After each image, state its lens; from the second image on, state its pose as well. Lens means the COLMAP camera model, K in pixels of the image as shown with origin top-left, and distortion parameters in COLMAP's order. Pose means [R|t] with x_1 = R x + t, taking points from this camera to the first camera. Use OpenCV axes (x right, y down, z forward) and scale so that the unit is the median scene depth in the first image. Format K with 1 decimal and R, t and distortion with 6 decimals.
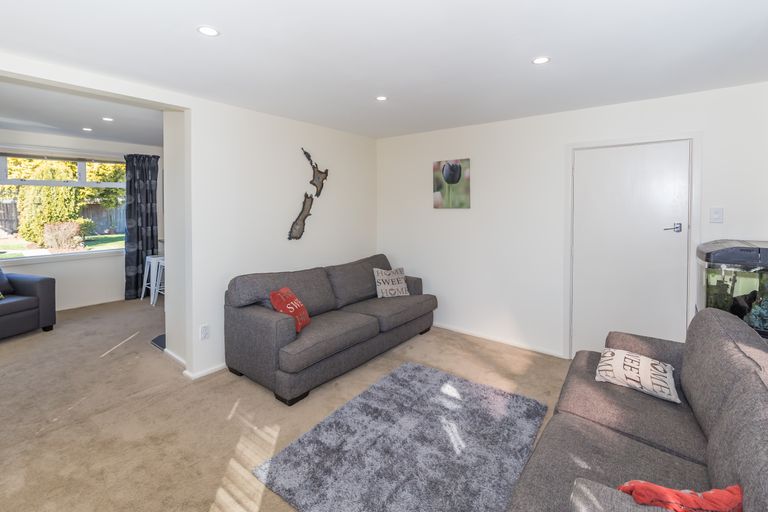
lens RADIAL K [[360.3, 0, 380.9], [0, 360.3, 208.4], [0, 0, 1]] dist [0.000307, -0.001611]
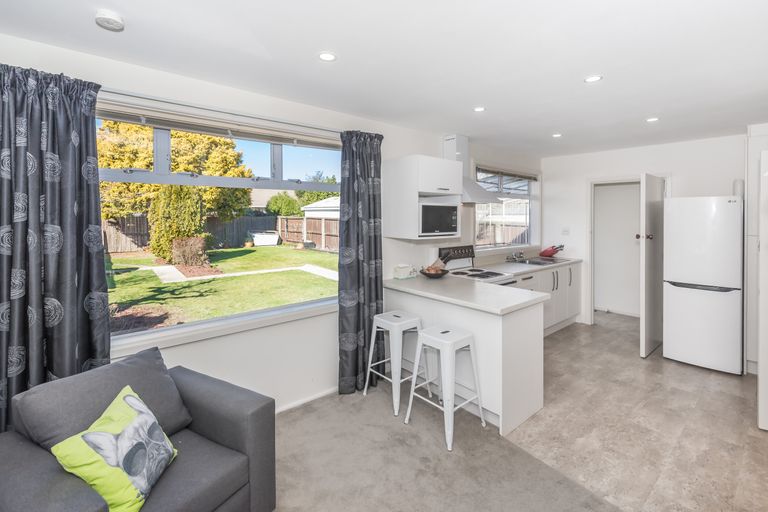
lens RADIAL K [[360.3, 0, 375.1], [0, 360.3, 219.3], [0, 0, 1]] dist [0.000307, -0.001611]
pose [[0.977652, 0.000063, -0.210228, -0.519624], [-0.000888, 0.999992, -0.003832, -0.011633], [0.210226, 0.003934, 0.977645, 0.452782]]
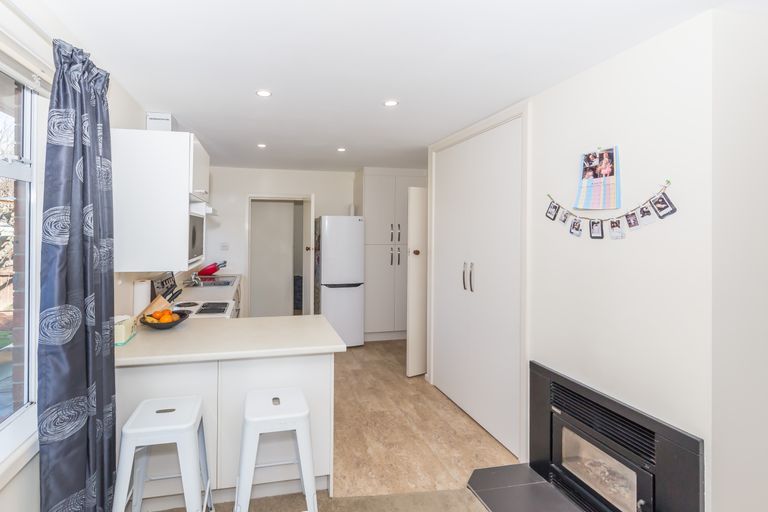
lens RADIAL K [[360.3, 0, 360.6], [0, 360.3, 230.8], [0, 0, 1]] dist [0.000307, -0.001611]
pose [[0.630256, -0.001885, 0.776385, -0.728304], [0.007799, 0.999962, -0.003903, -0.017710], [-0.776348, 0.008515, 0.630247, 0.664924]]
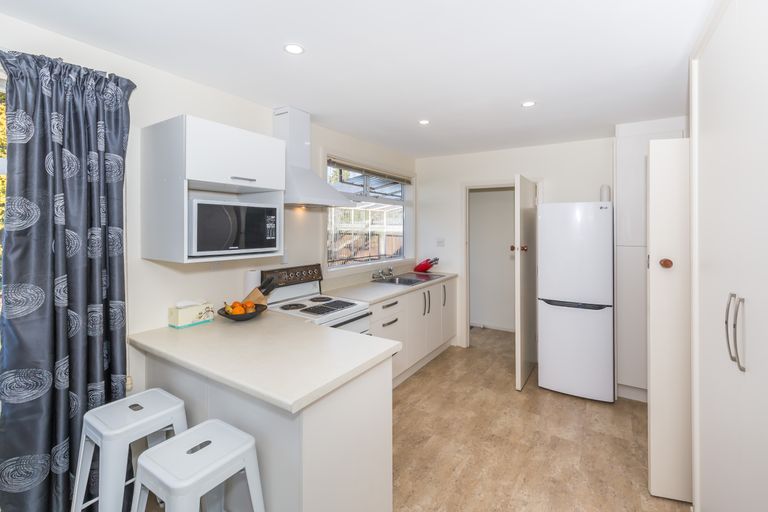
lens RADIAL K [[360.3, 0, 378.5], [0, 360.3, 224.1], [0, 0, 1]] dist [0.000307, -0.001611]
pose [[0.997337, -0.000737, 0.072926, -0.427562], [0.002075, 0.999831, -0.018272, -0.011000], [-0.072900, 0.018374, 0.997170, 0.677521]]
